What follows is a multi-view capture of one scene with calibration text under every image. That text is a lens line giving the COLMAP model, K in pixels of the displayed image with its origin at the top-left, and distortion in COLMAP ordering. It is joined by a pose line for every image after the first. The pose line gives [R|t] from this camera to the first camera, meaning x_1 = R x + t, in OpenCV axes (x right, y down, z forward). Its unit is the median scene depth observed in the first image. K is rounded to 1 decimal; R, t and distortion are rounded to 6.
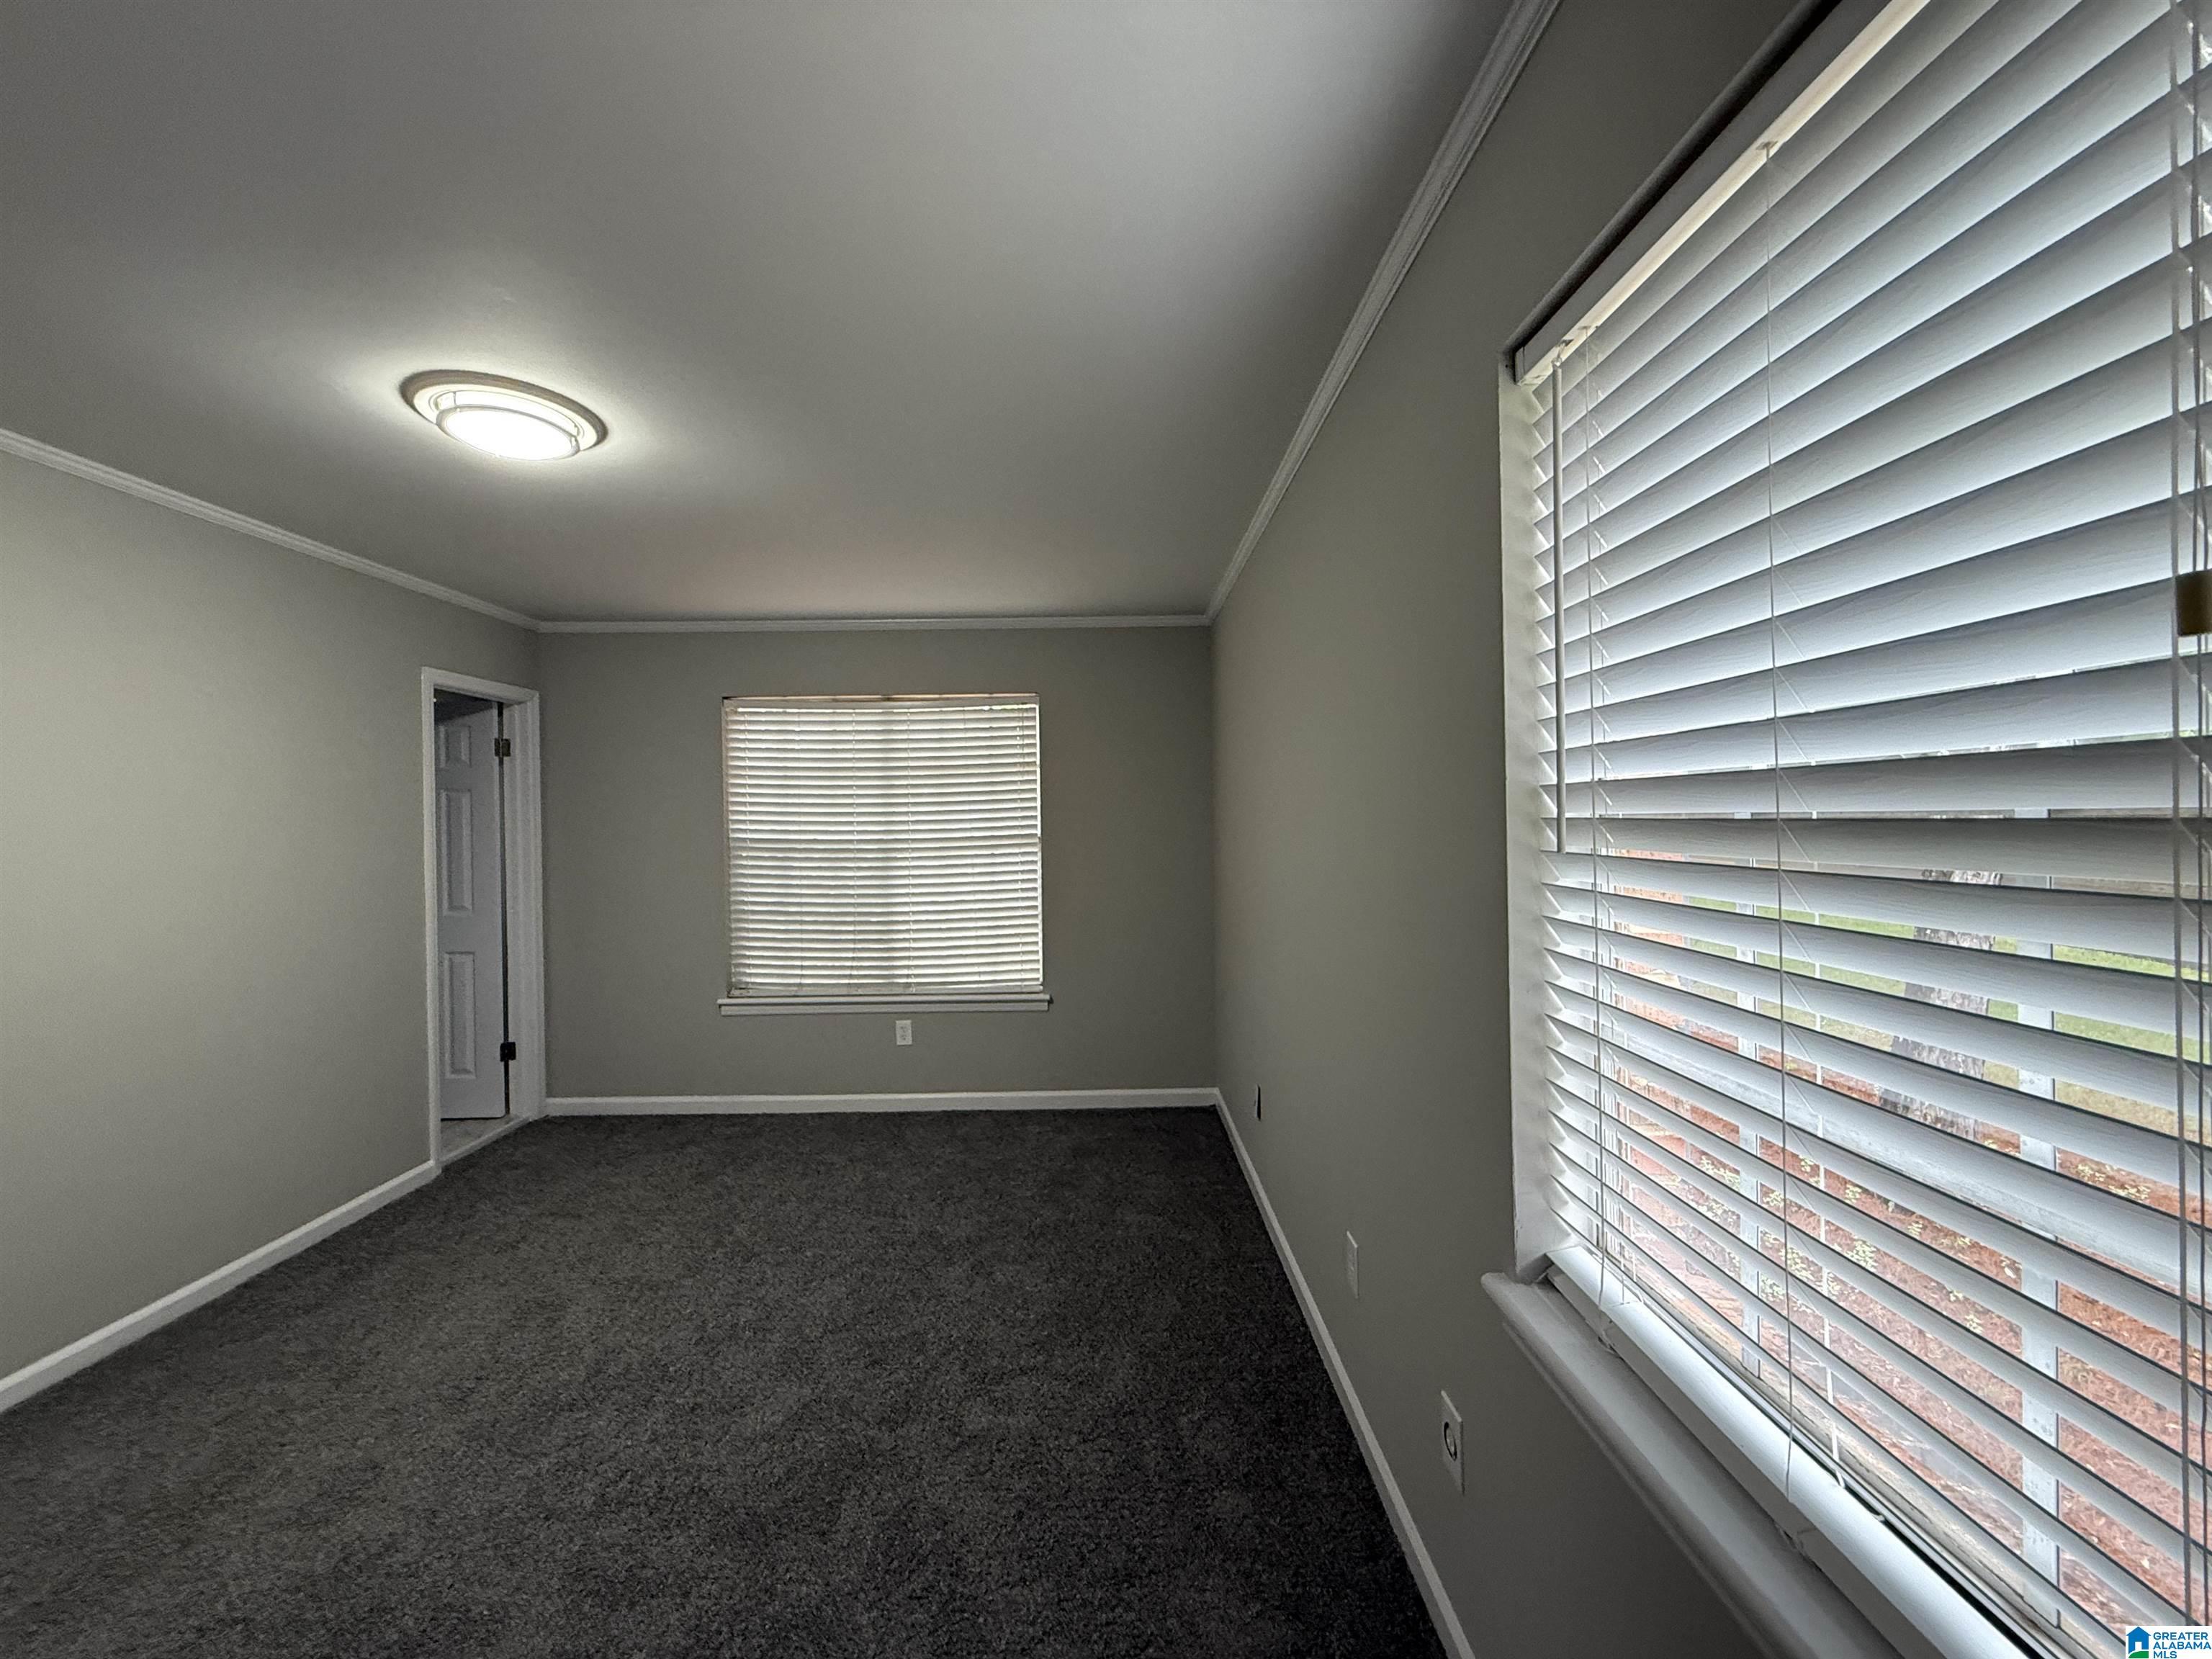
lens RADIAL K [[882.8, 0, 1106.0], [0, 882.8, 829.5], [0, 0, 1]] dist [-0.000099, -0.000565]
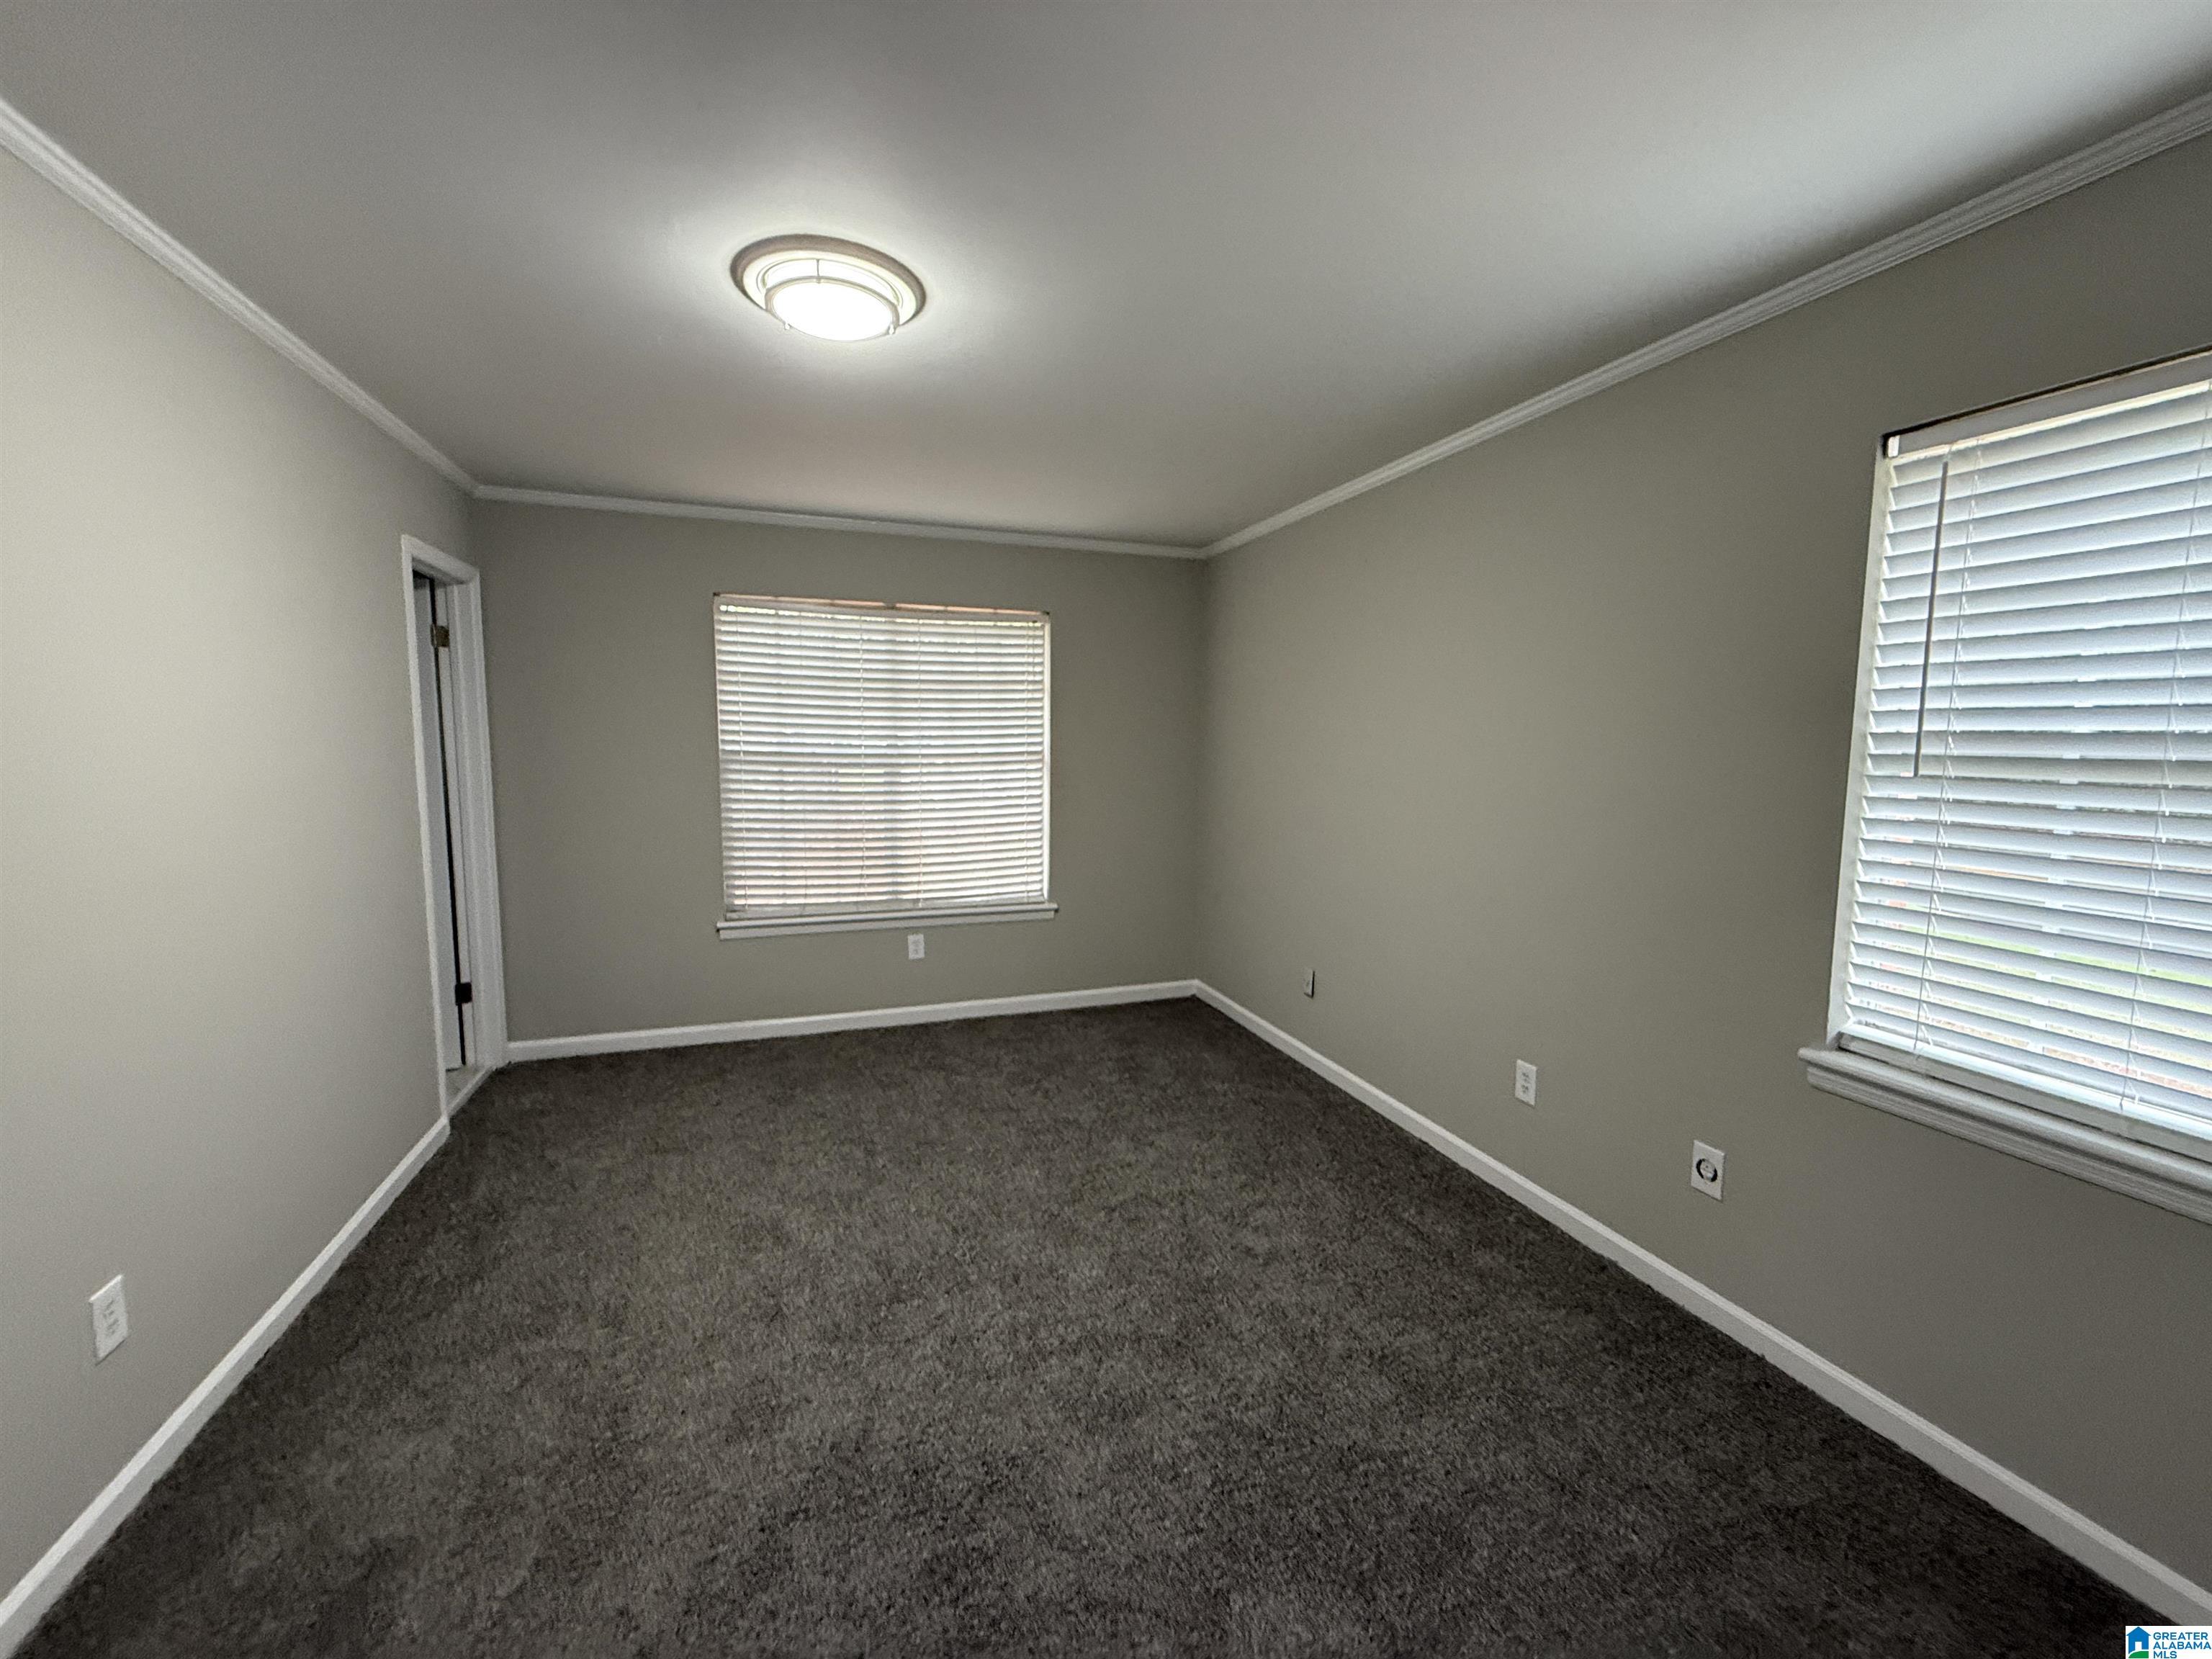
lens RADIAL K [[882.8, 0, 1106.0], [0, 882.8, 829.5], [0, 0, 1]] dist [-0.000099, -0.000565]
pose [[0.944480, -0.011962, 0.328351, -0.359357], [-0.018748, 0.995747, 0.090204, 0.001940], [-0.328034, -0.091352, 0.940239, -0.004411]]
